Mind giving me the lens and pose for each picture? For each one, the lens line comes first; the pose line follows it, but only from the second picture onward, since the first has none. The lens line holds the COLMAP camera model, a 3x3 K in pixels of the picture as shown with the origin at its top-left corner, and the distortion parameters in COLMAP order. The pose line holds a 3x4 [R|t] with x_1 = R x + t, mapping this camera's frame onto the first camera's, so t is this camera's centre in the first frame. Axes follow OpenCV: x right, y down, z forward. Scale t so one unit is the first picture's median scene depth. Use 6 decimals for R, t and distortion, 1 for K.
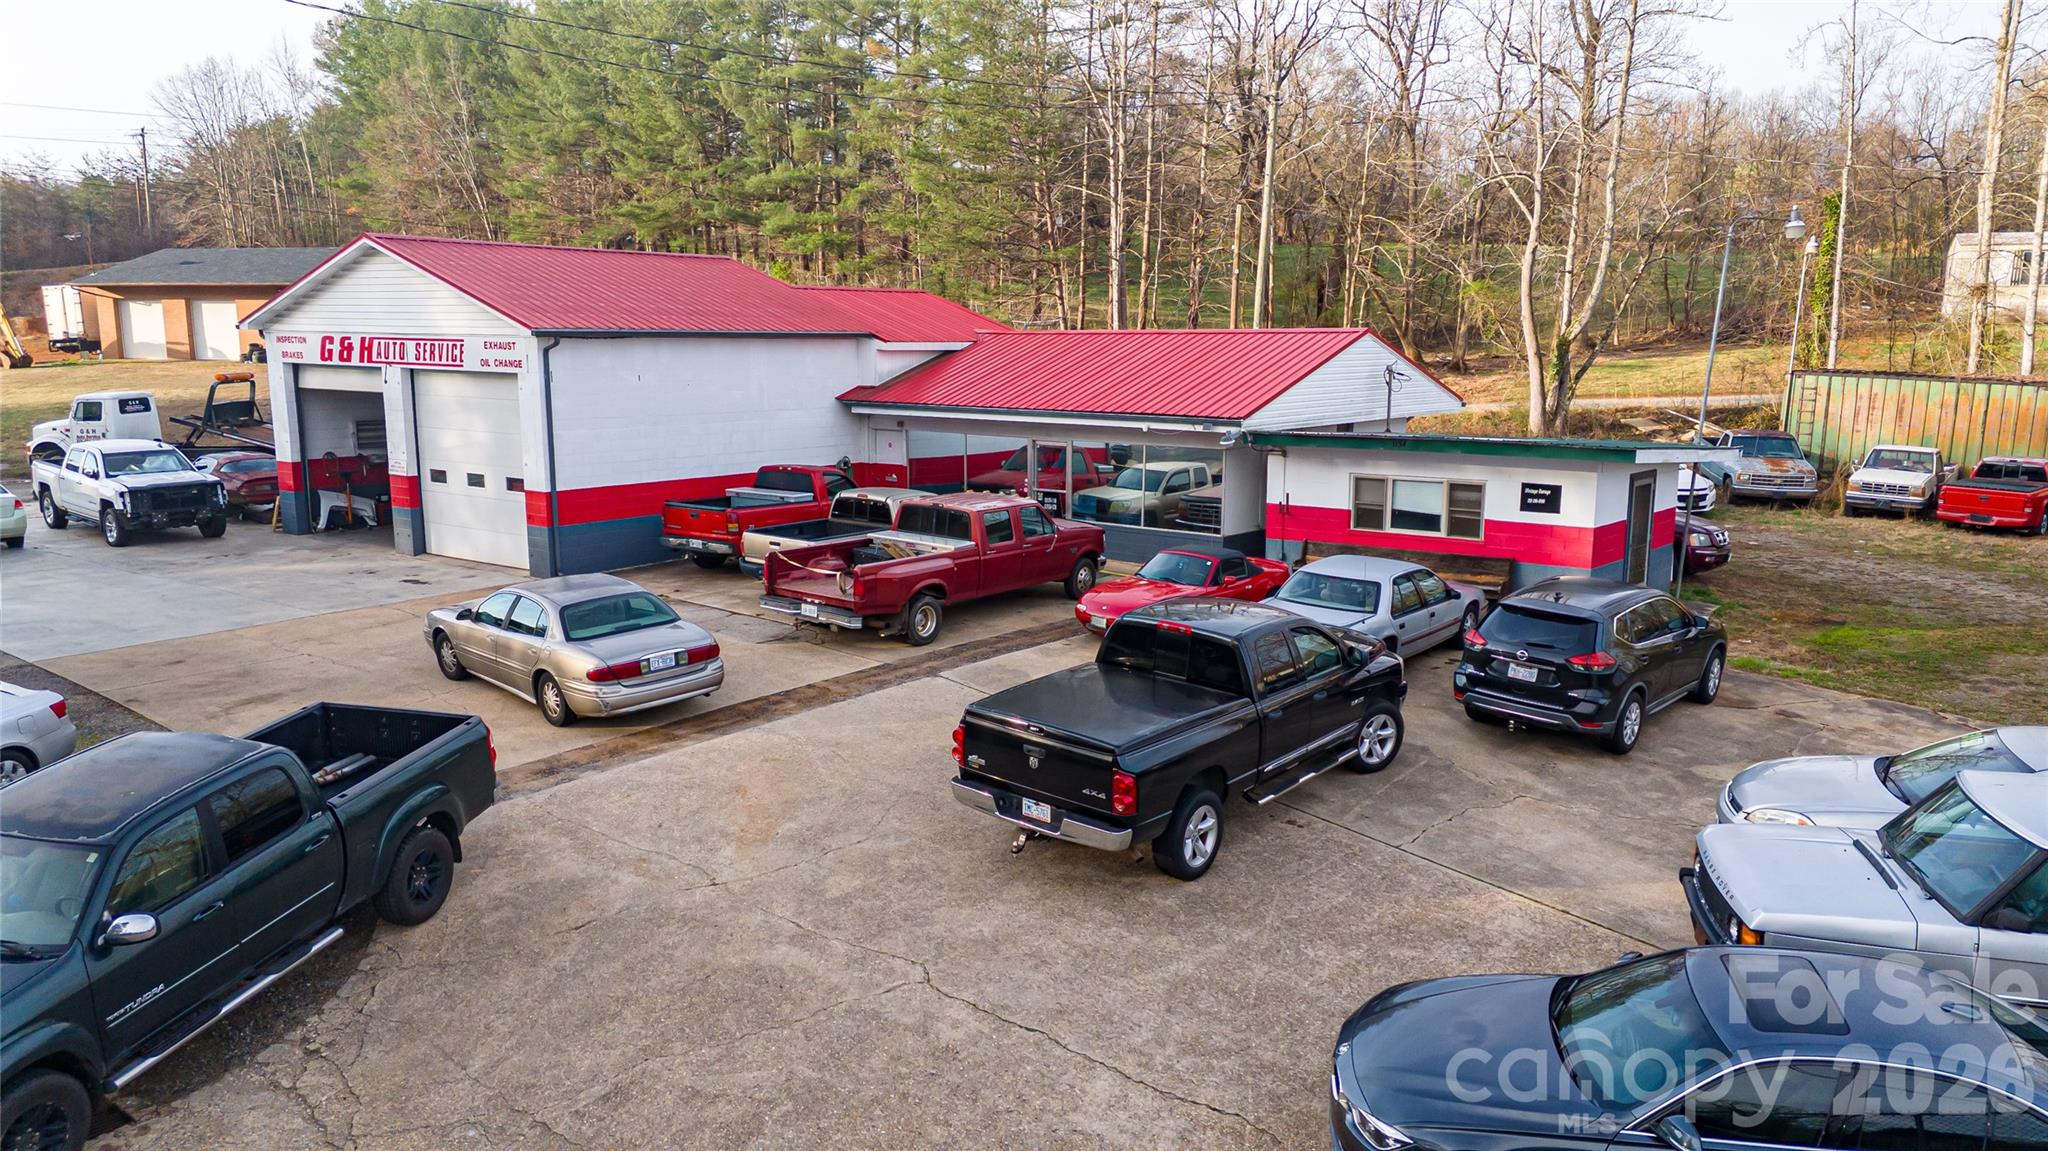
lens RADIAL K [[1428.1, 0, 1024.3], [0, 1428.1, 576.0], [0, 0, 1]] dist [0.053221, -0.035140]
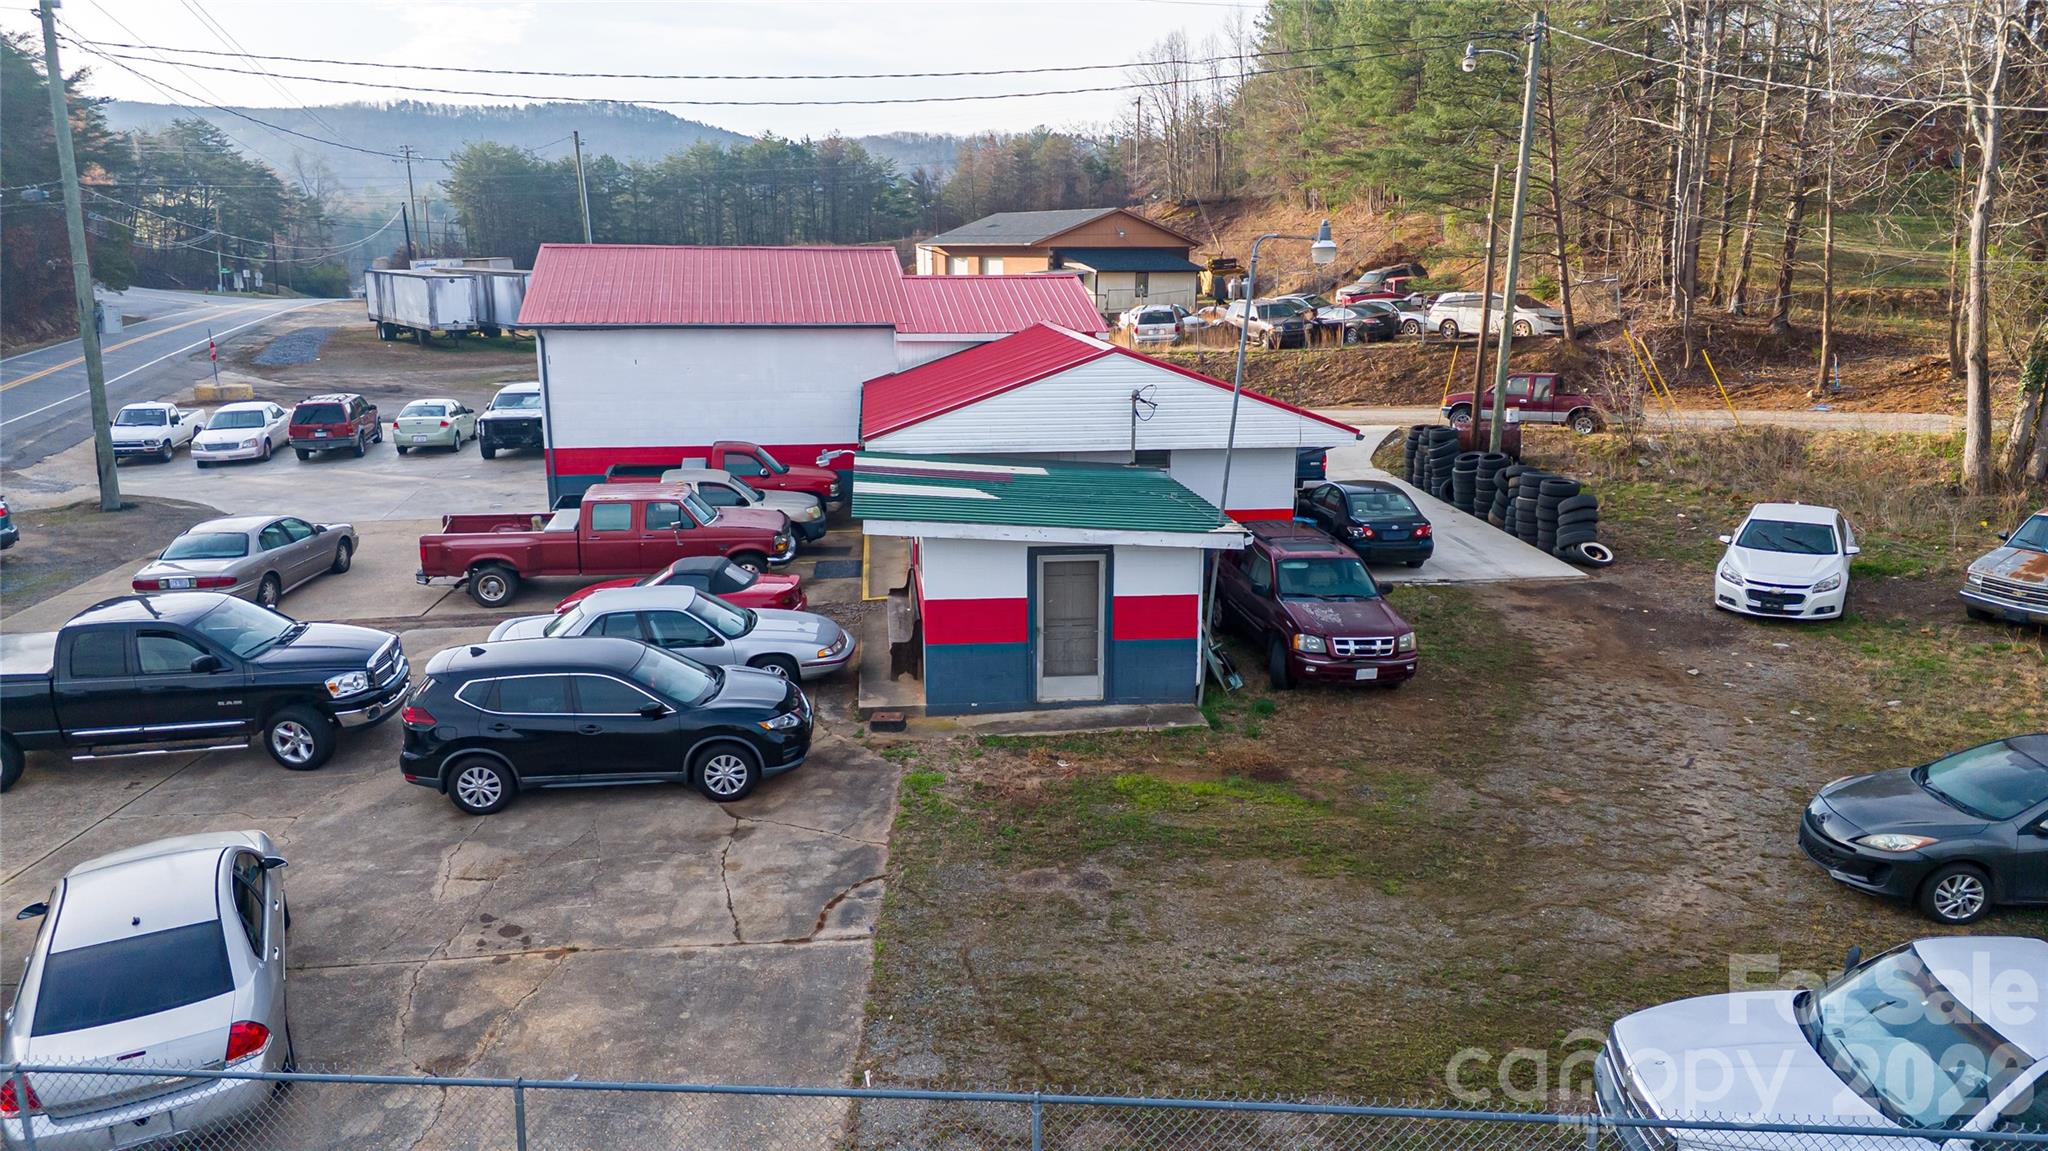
lens RADIAL K [[1428.1, 0, 1024.7], [0, 1428.1, 577.1], [0, 0, 1]] dist [0.053221, -0.035140]
pose [[0.744341, 0.148059, -0.651180, 0.777908], [-0.114099, 0.988970, 0.094440, -0.105929], [0.657980, 0.004004, 0.753025, 0.284888]]
